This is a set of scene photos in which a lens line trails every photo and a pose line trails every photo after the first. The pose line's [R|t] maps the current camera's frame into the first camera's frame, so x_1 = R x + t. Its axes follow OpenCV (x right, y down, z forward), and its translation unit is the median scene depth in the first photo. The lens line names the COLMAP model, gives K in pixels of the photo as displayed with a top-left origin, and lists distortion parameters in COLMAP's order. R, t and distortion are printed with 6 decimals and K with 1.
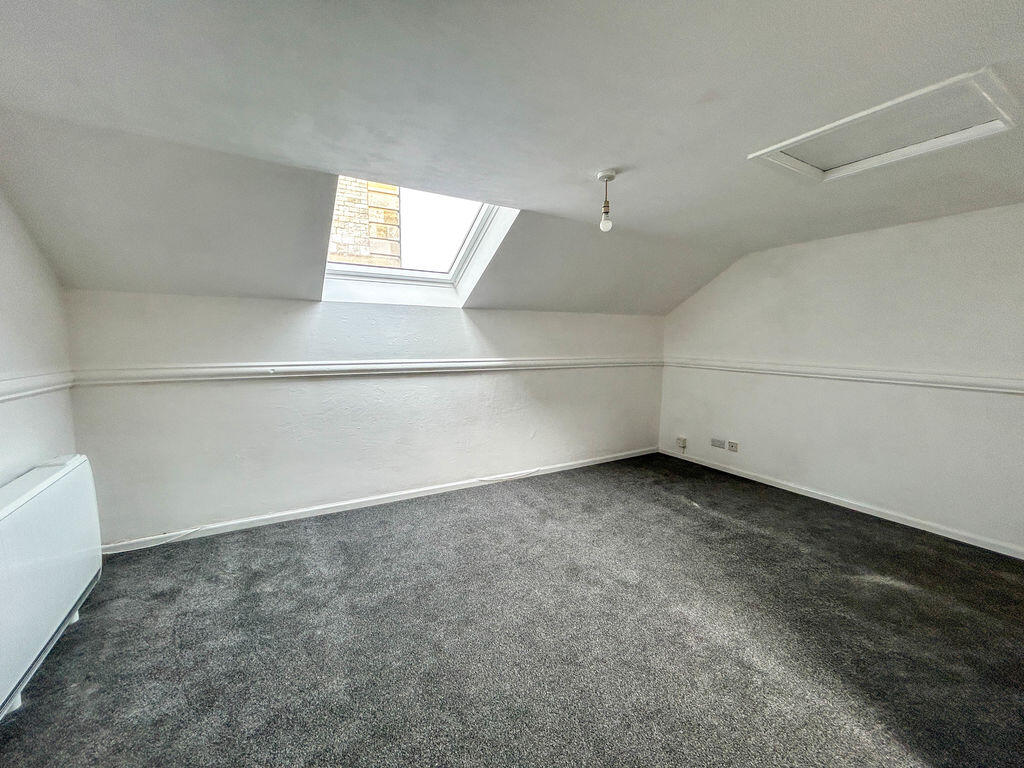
lens RADIAL K [[414.6, 0, 512.0], [0, 414.6, 384.0], [0, 0, 1]] dist [-0.002078, -0.000141]
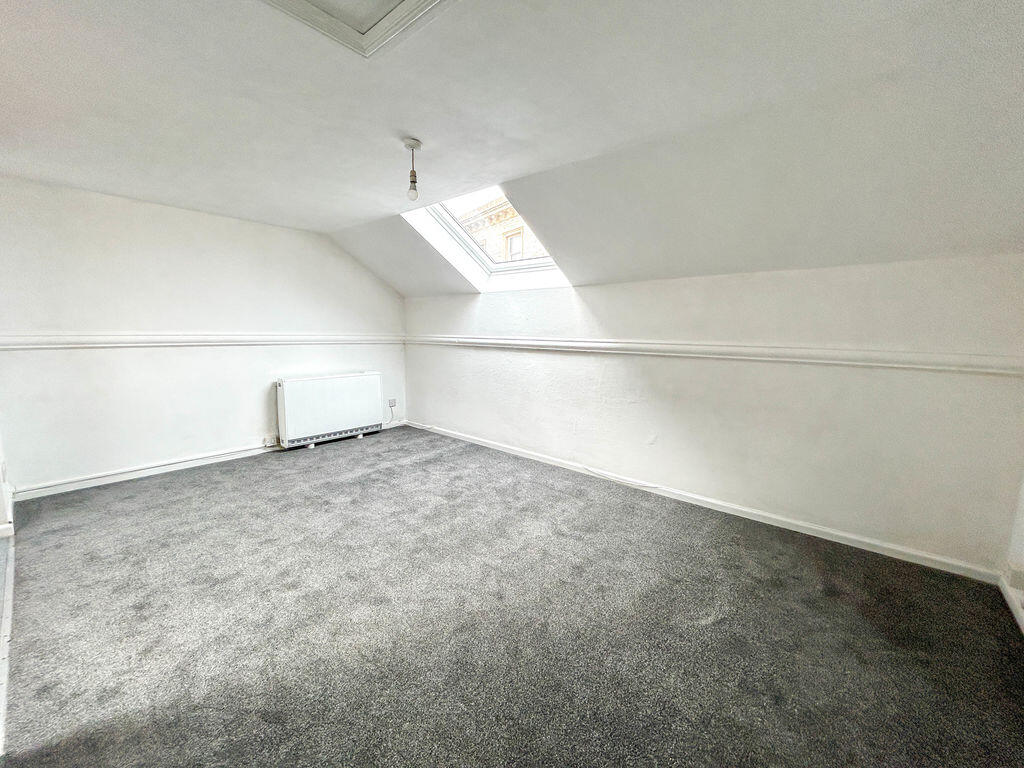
lens RADIAL K [[414.6, 0, 512.0], [0, 414.6, 384.0], [0, 0, 1]] dist [-0.002078, -0.000141]
pose [[0.330336, 0.120188, -0.936180, 0.769777], [-0.109718, 0.990025, 0.088386, -0.024150], [0.937465, 0.073519, 0.340228, 0.538580]]
